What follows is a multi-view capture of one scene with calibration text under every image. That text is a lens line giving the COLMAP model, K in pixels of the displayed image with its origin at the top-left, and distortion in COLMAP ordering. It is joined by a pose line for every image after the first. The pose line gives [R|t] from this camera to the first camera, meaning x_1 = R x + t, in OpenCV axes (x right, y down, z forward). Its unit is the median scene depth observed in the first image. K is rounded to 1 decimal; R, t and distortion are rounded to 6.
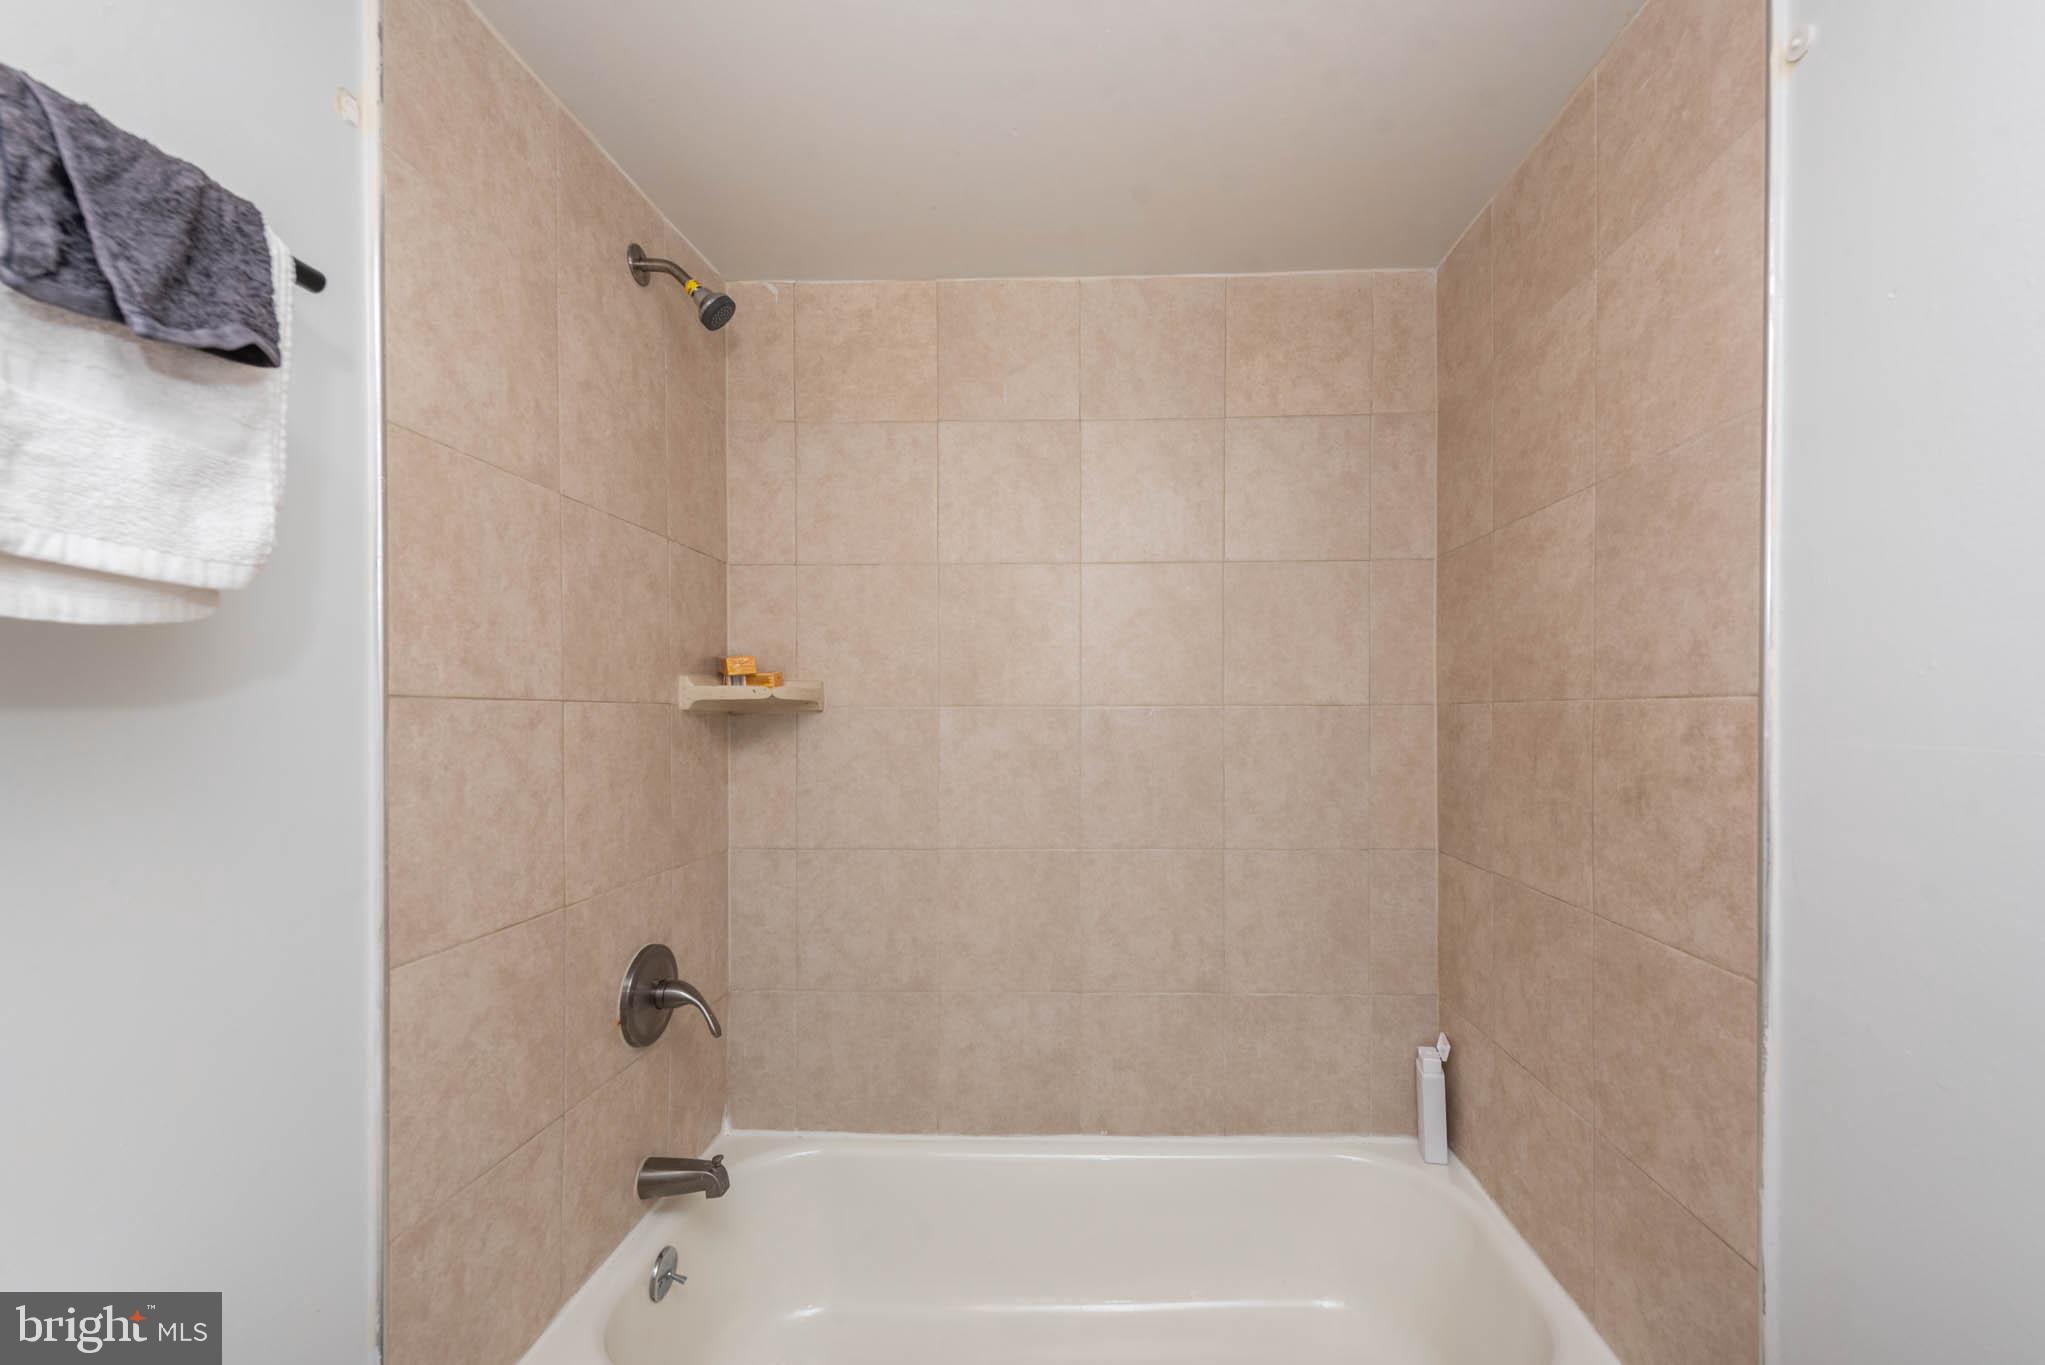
lens RADIAL K [[821.8, 0, 1056.2], [0, 821.8, 710.6], [0, 0, 1]] dist [0.019236, -0.007537]
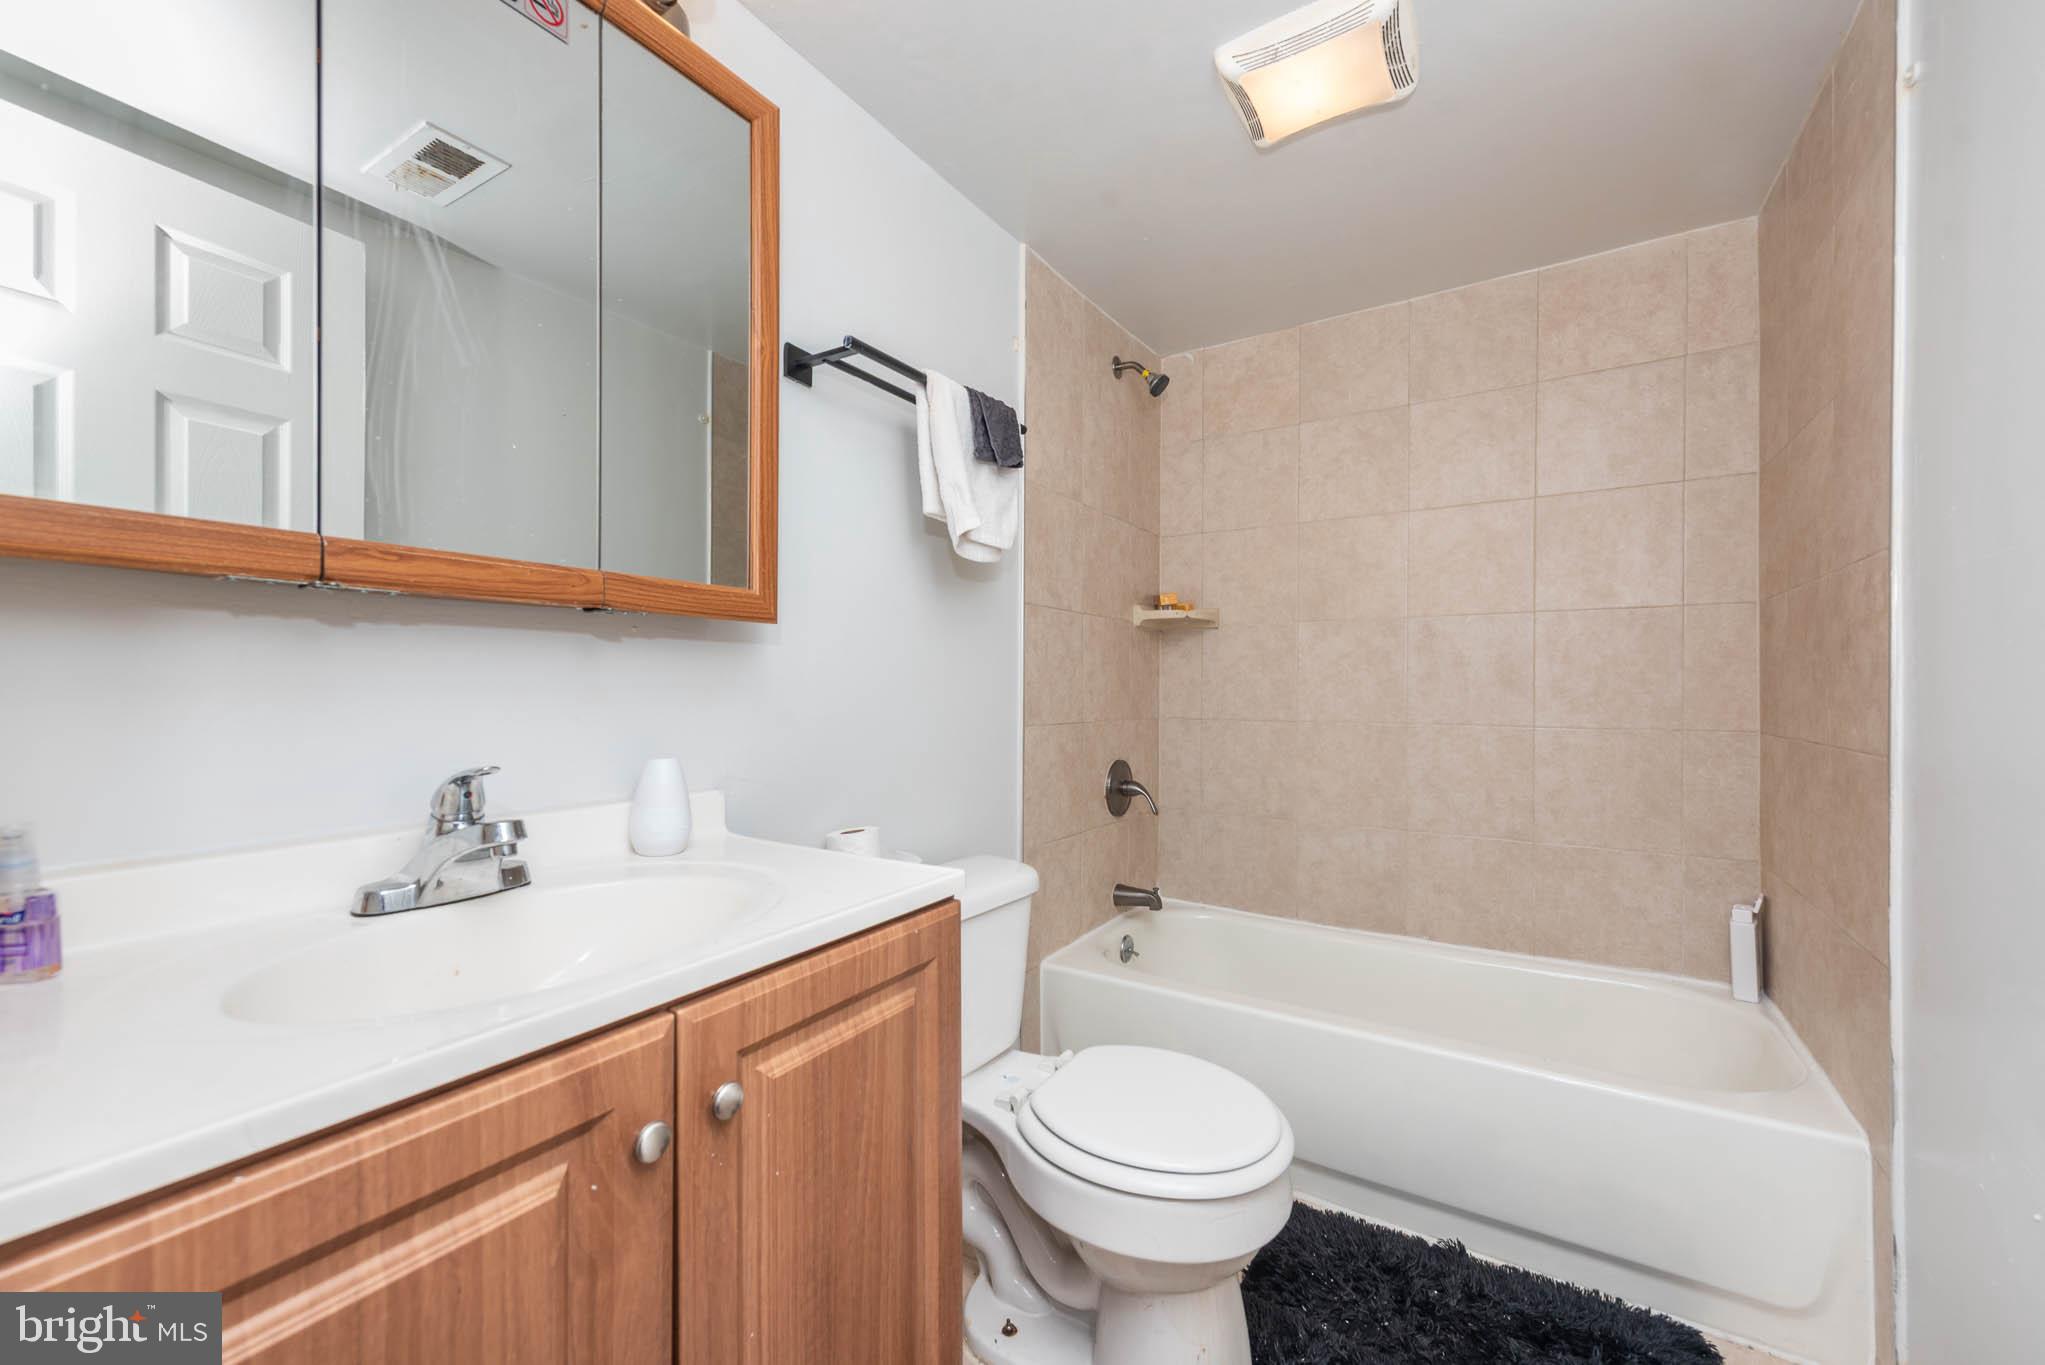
lens RADIAL K [[798.5, 0, 1021.2], [0, 798.5, 710.2], [0, 0, 1]] dist [0.011108, -0.004904]
pose [[0.865994, 0.013223, -0.499880, 0.143617], [-0.000528, 0.999674, 0.025529, 0.117326], [0.500054, -0.021844, 0.865718, -0.475074]]
